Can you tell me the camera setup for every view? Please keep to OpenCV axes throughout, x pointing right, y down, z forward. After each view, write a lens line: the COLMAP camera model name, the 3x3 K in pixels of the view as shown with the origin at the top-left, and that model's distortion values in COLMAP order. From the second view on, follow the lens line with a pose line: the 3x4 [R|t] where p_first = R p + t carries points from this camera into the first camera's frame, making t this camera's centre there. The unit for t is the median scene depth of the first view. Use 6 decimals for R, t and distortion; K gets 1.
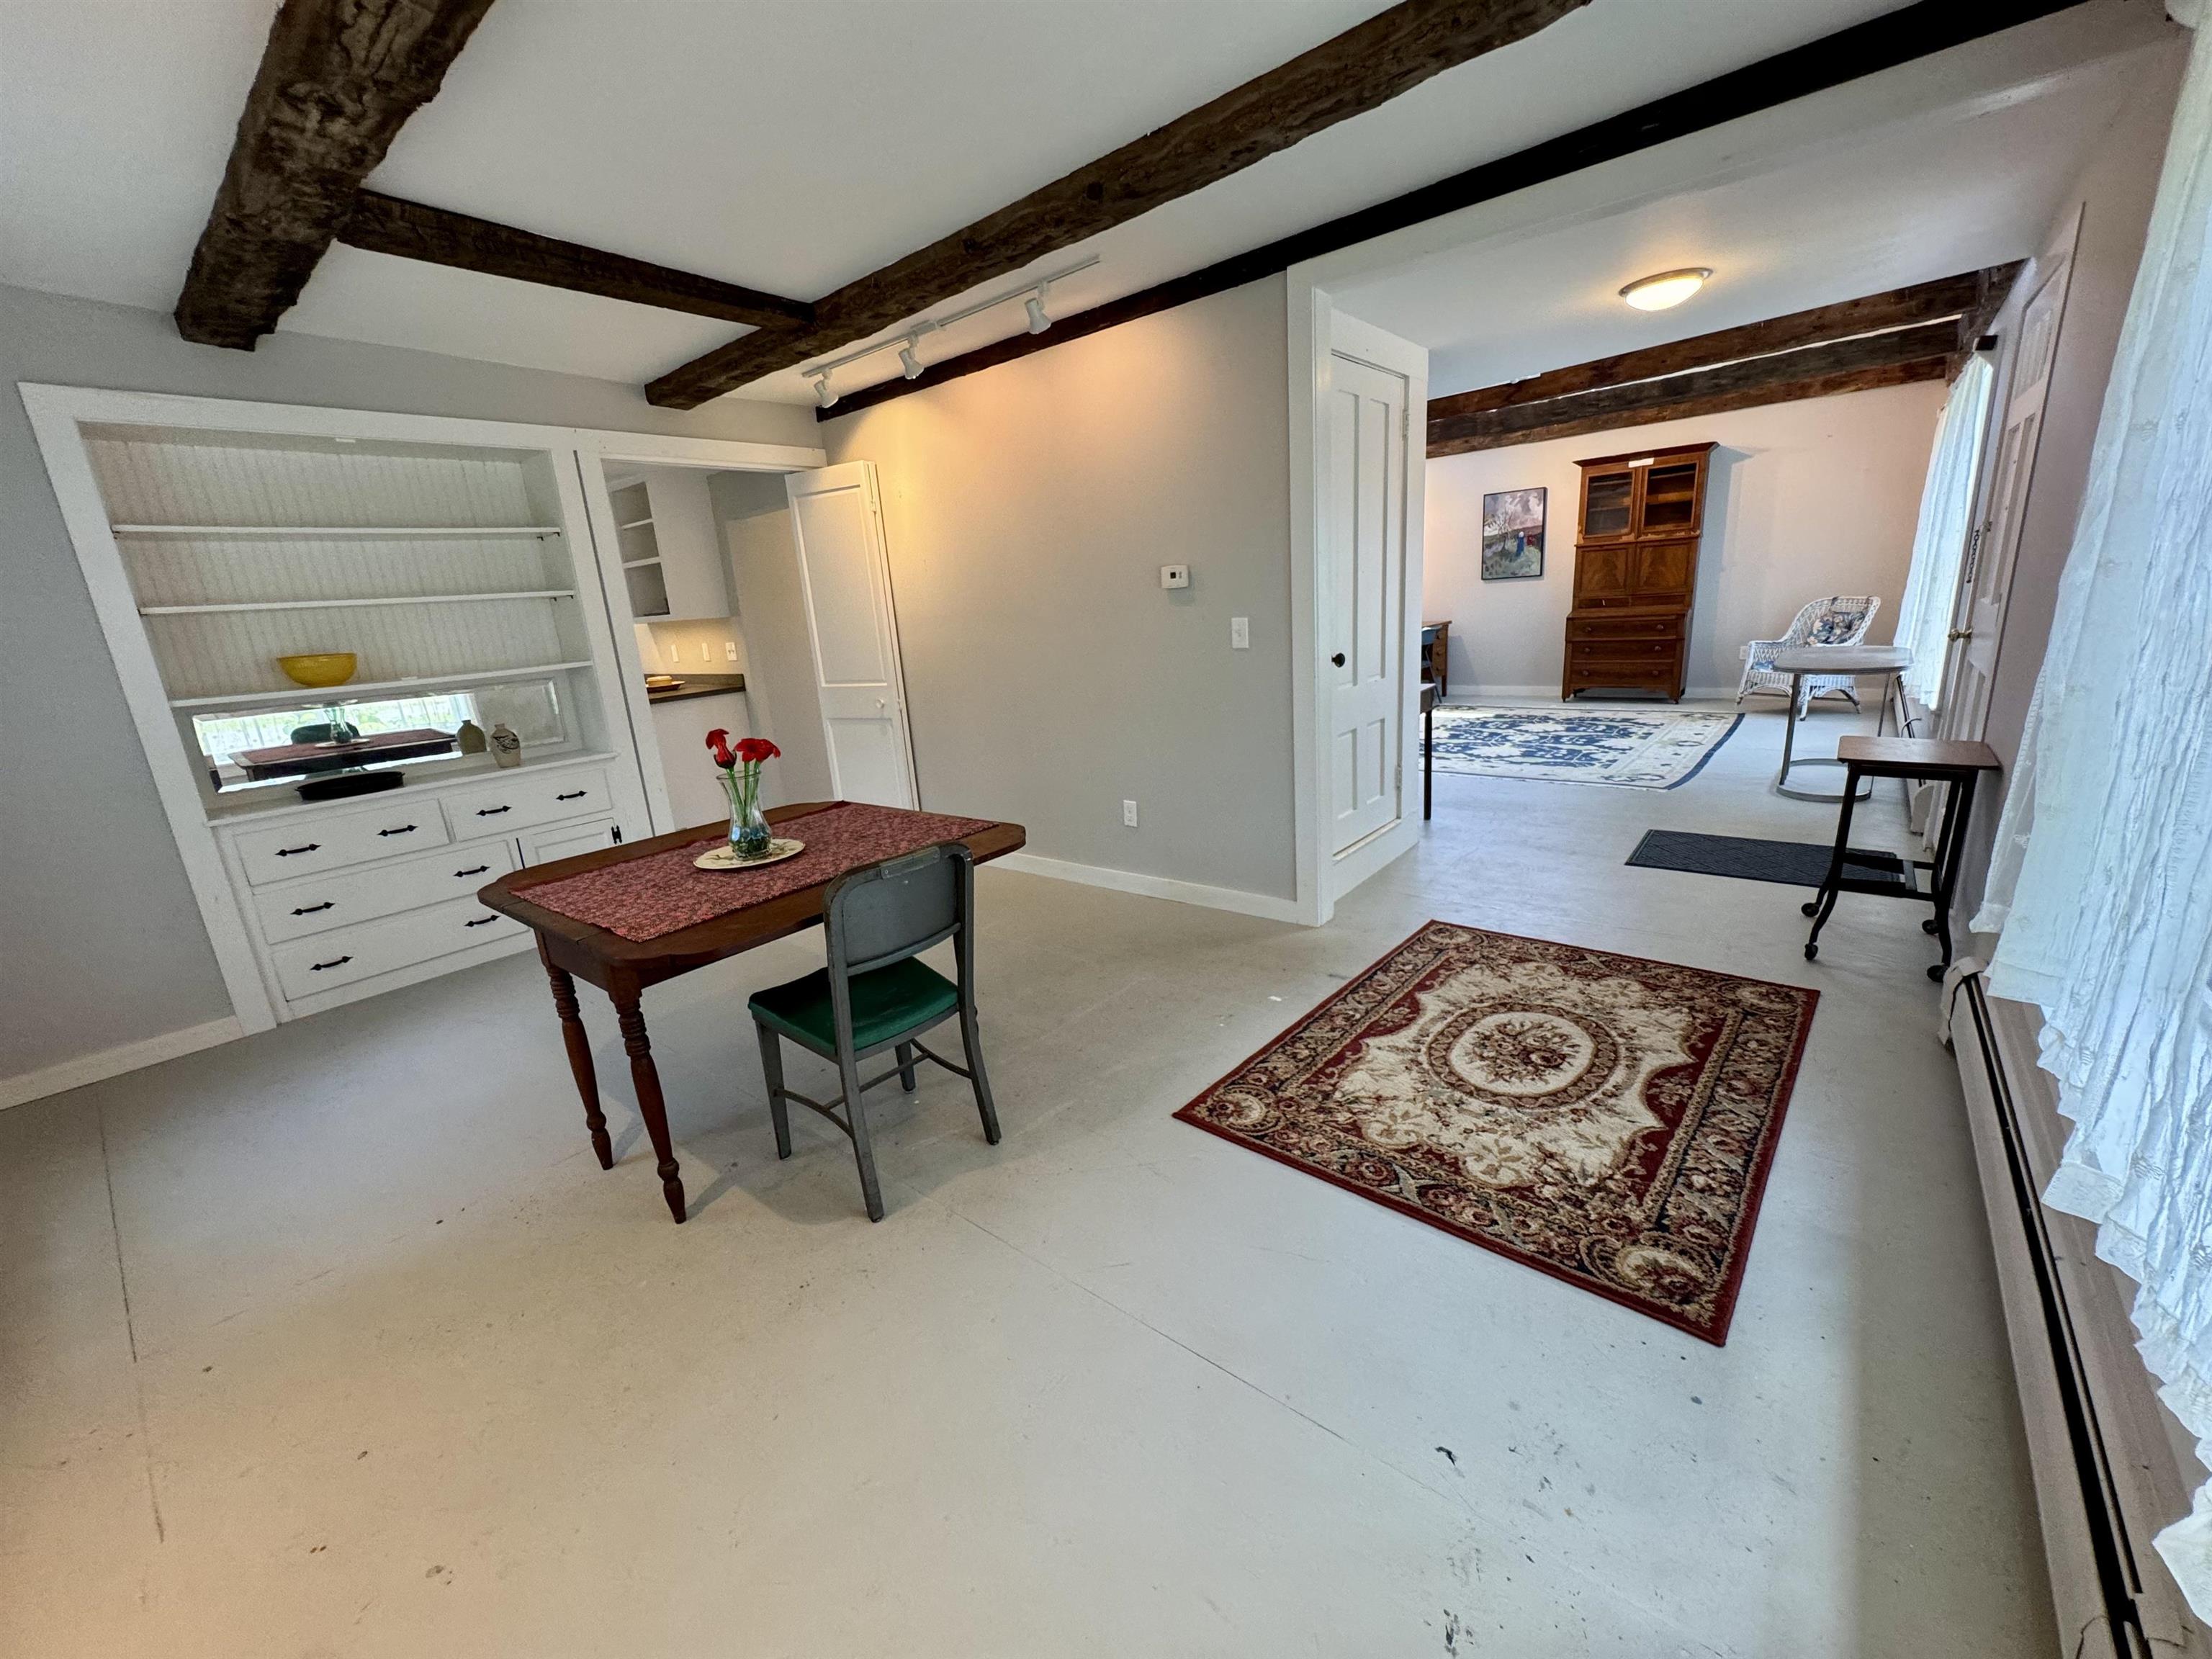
lens RADIAL K [[882.9, 0, 1105.3], [0, 882.9, 832.6], [0, 0, 1]] dist [-0.002274, -0.000244]
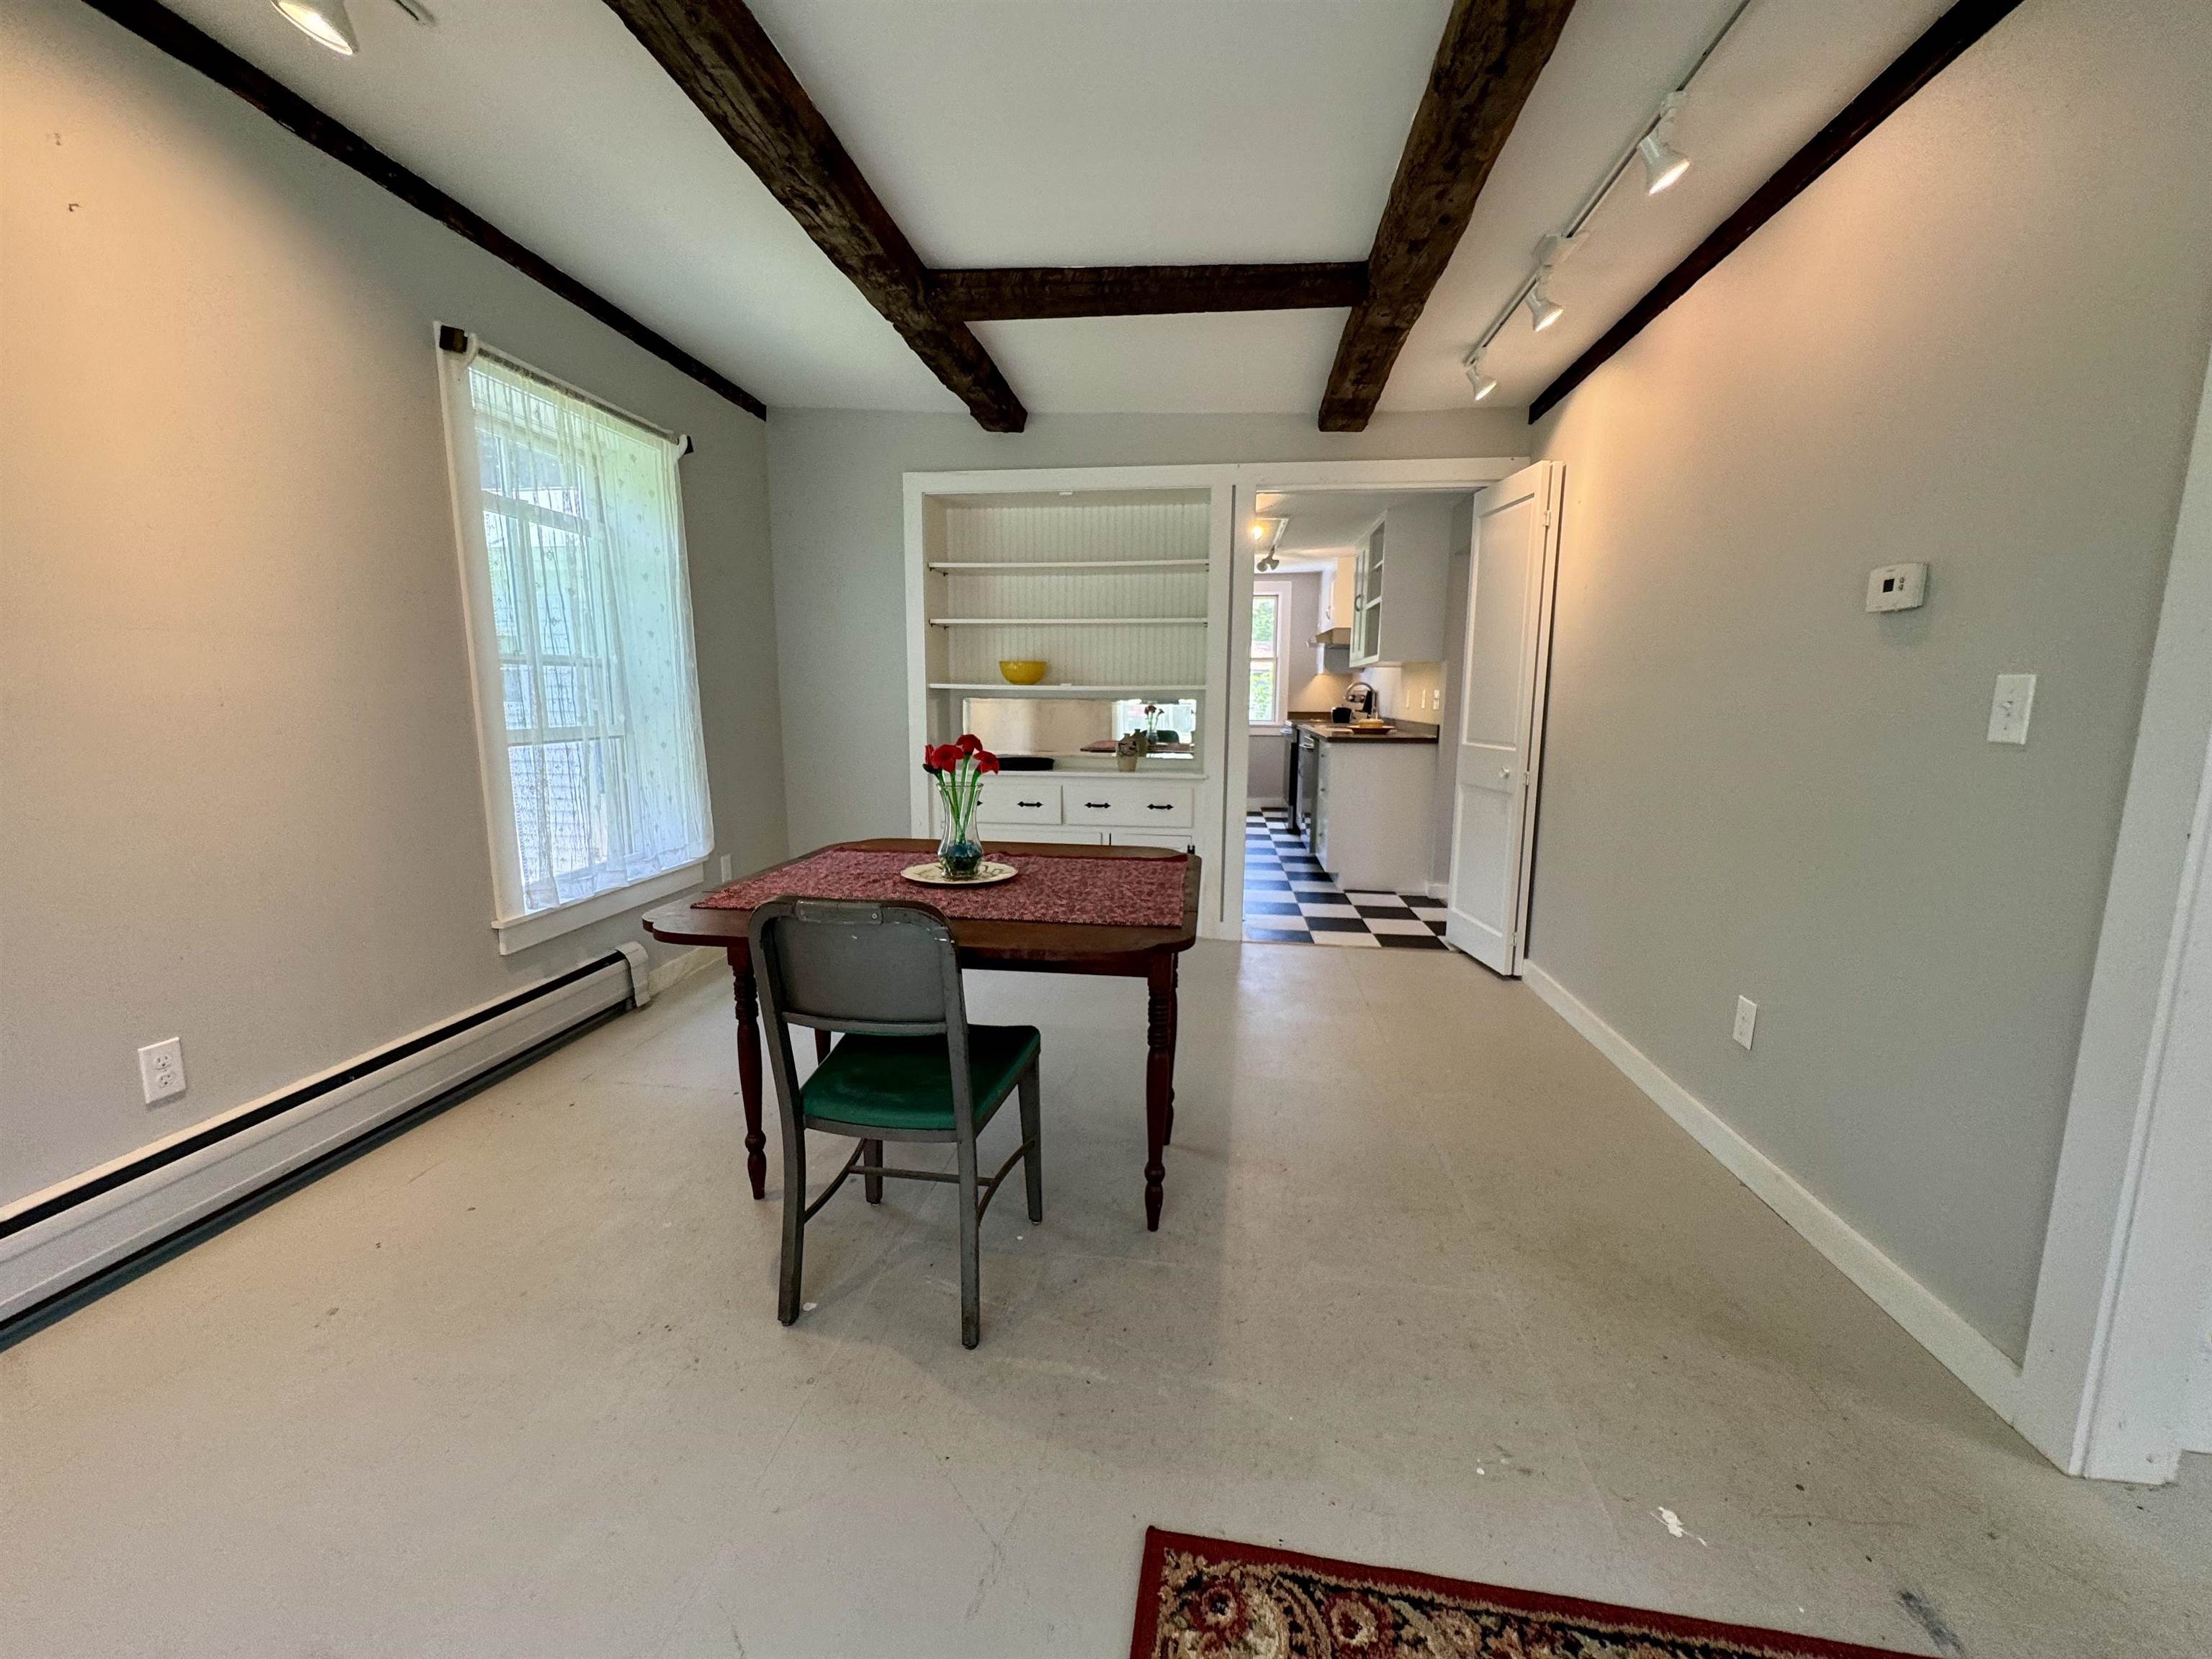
lens RADIAL K [[882.9, 0, 1111.8], [0, 882.9, 830.7], [0, 0, 1]] dist [-0.002274, -0.000244]
pose [[0.532814, 0.202623, -0.821616, 0.284153], [-0.263433, 0.962383, 0.066503, -0.080087], [0.804184, 0.181006, 0.566149, 0.407319]]
